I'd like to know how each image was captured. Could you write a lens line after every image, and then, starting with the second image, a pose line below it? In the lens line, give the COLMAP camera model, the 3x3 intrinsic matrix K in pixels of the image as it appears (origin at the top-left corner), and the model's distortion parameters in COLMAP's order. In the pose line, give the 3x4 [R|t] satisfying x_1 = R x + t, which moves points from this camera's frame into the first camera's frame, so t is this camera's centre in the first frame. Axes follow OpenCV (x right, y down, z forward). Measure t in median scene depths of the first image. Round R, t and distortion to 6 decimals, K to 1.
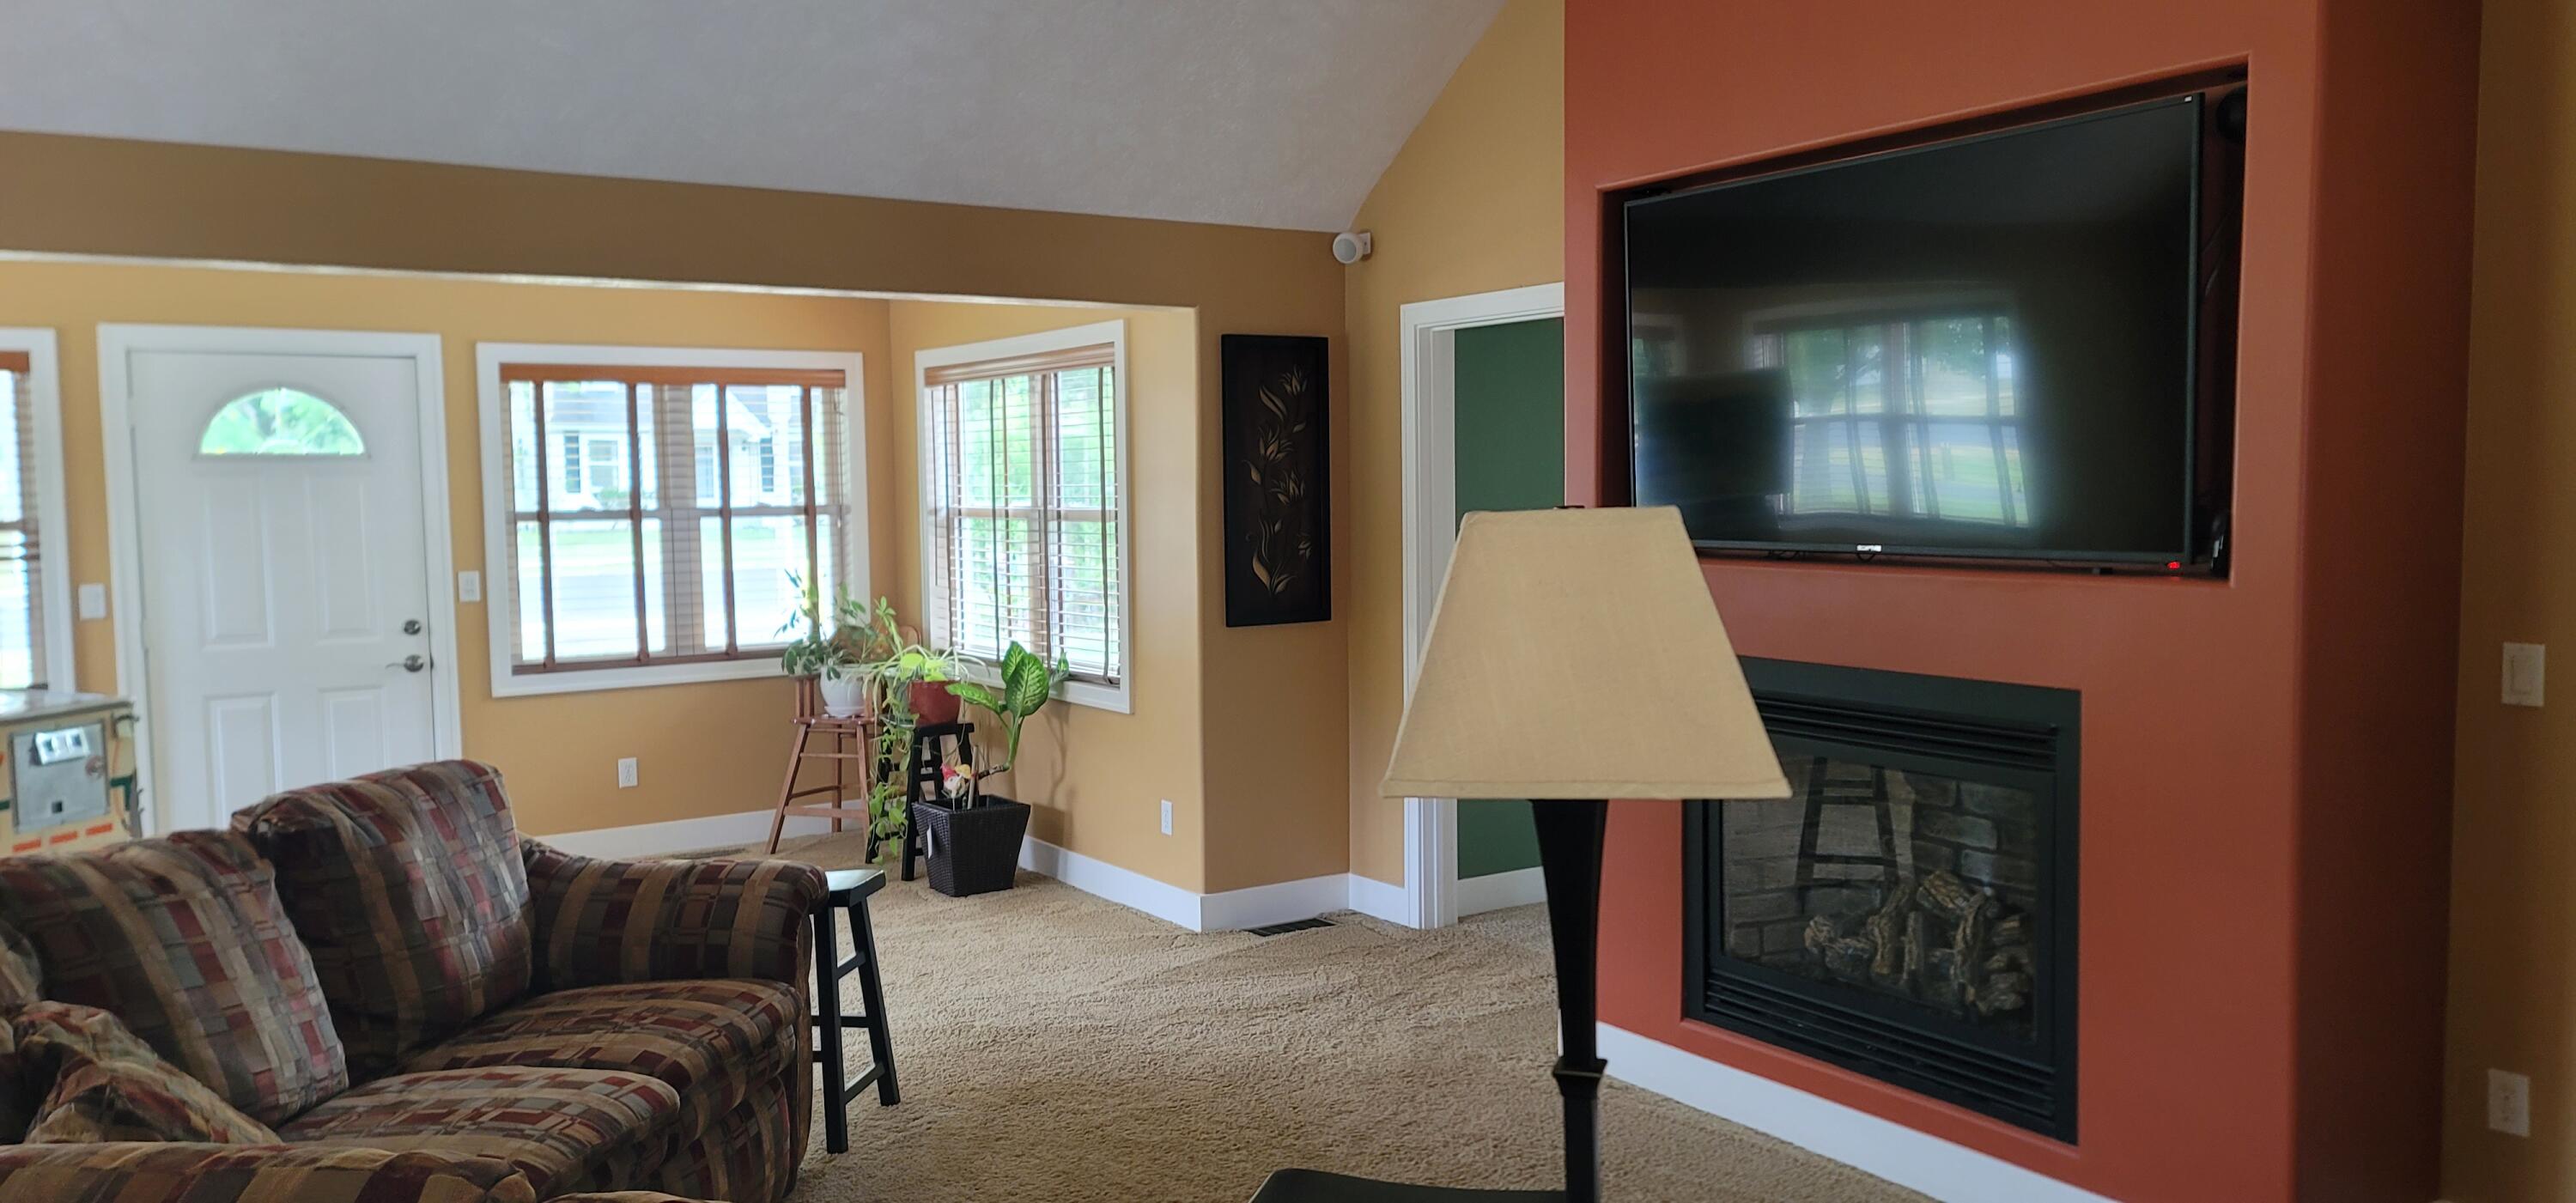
lens RADIAL K [[1876.8, 0, 1279.0], [0, 1876.8, 608.4], [0, 0, 1]] dist [0.097805, -0.068499]
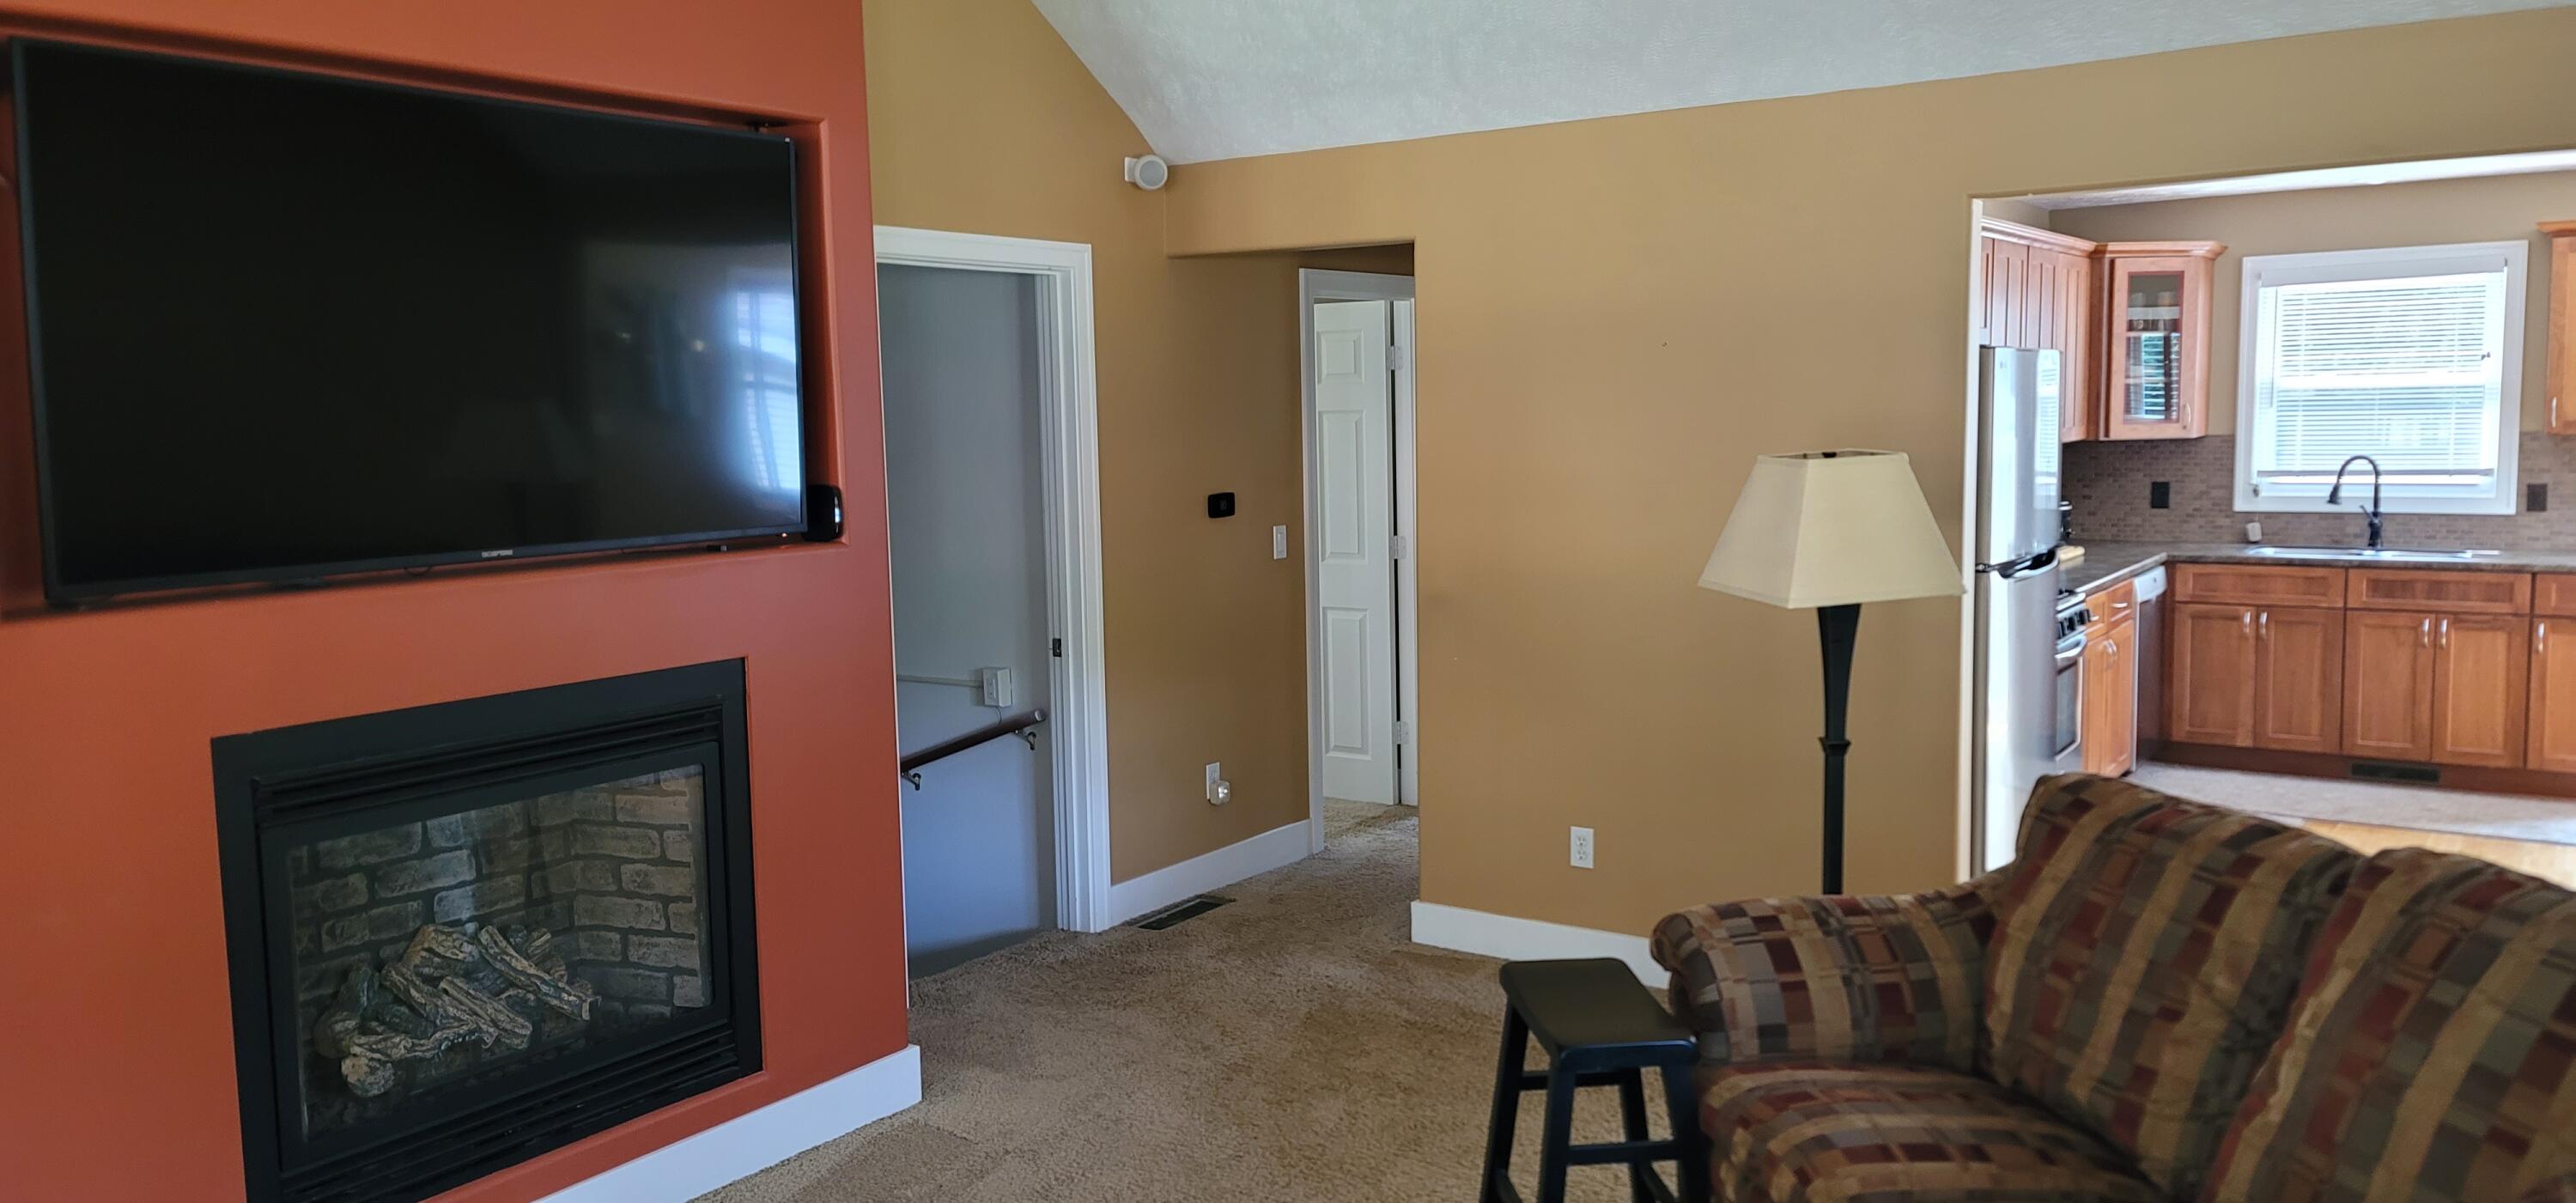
lens RADIAL K [[1876.8, 0, 1294.2], [0, 1876.8, 588.6], [0, 0, 1]] dist [0.097805, -0.068499]
pose [[-0.381130, -0.074927, 0.921480, -0.365292], [0.090765, 0.988863, 0.117947, -0.049988], [-0.920055, 0.128591, -0.370085, 0.577190]]
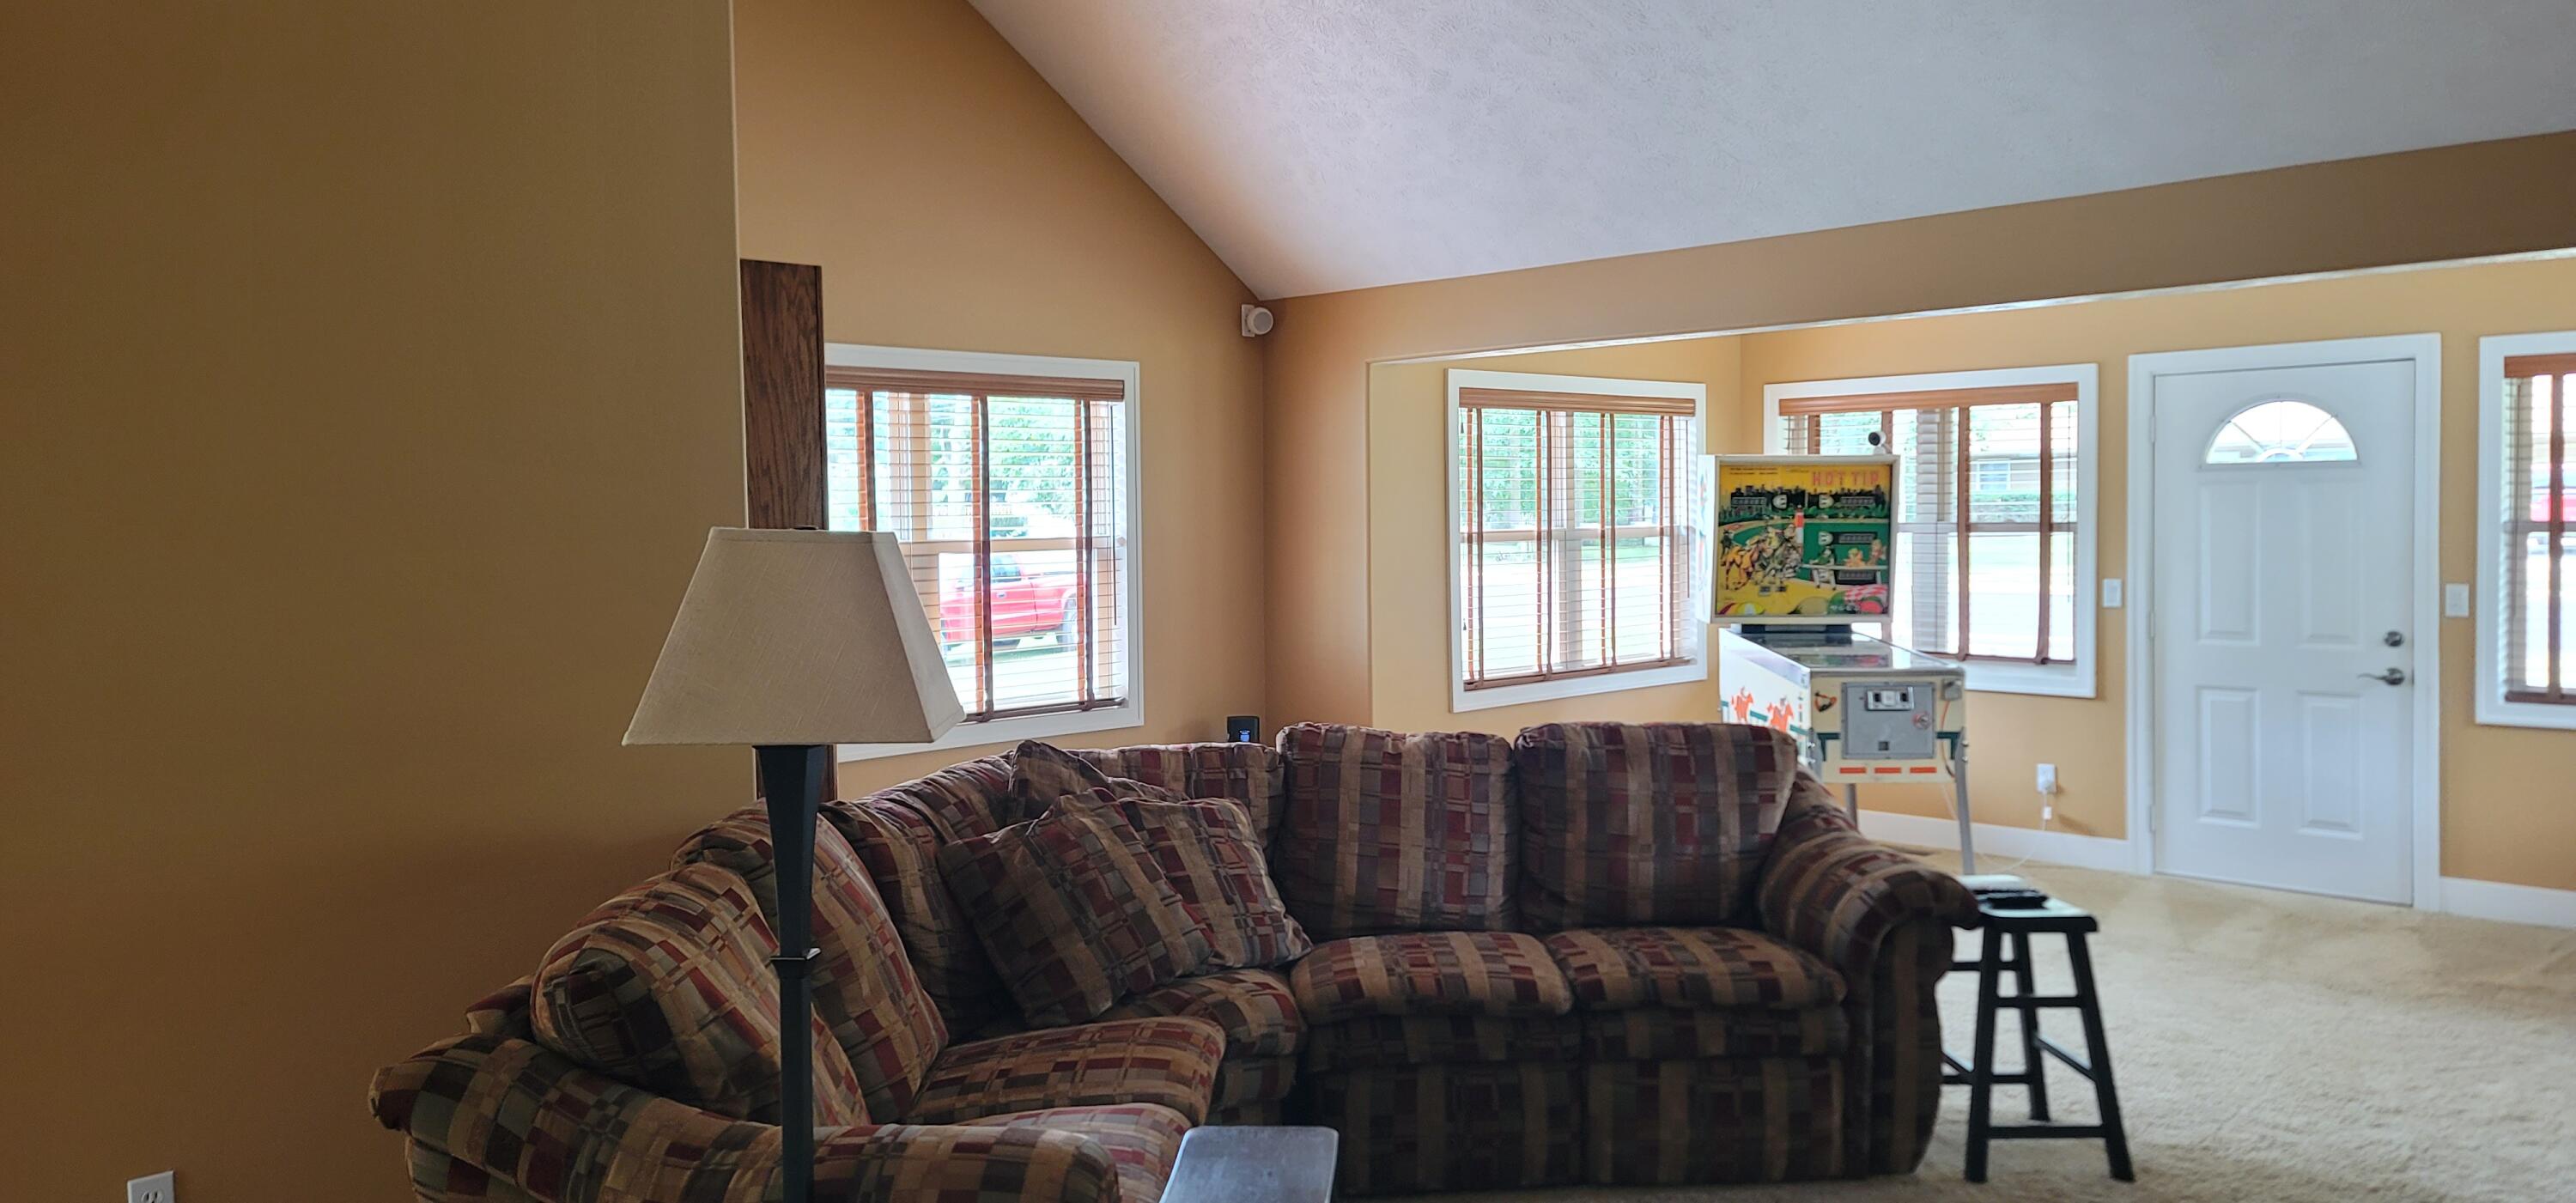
lens RADIAL K [[1876.8, 0, 1311.5], [0, 1876.8, 568.9], [0, 0, 1]] dist [0.097805, -0.068499]
pose [[0.208167, 0.043378, -0.977131, 0.402291], [-0.059183, 0.997744, 0.031685, -0.025131], [0.976301, 0.051234, 0.210264, 0.272194]]
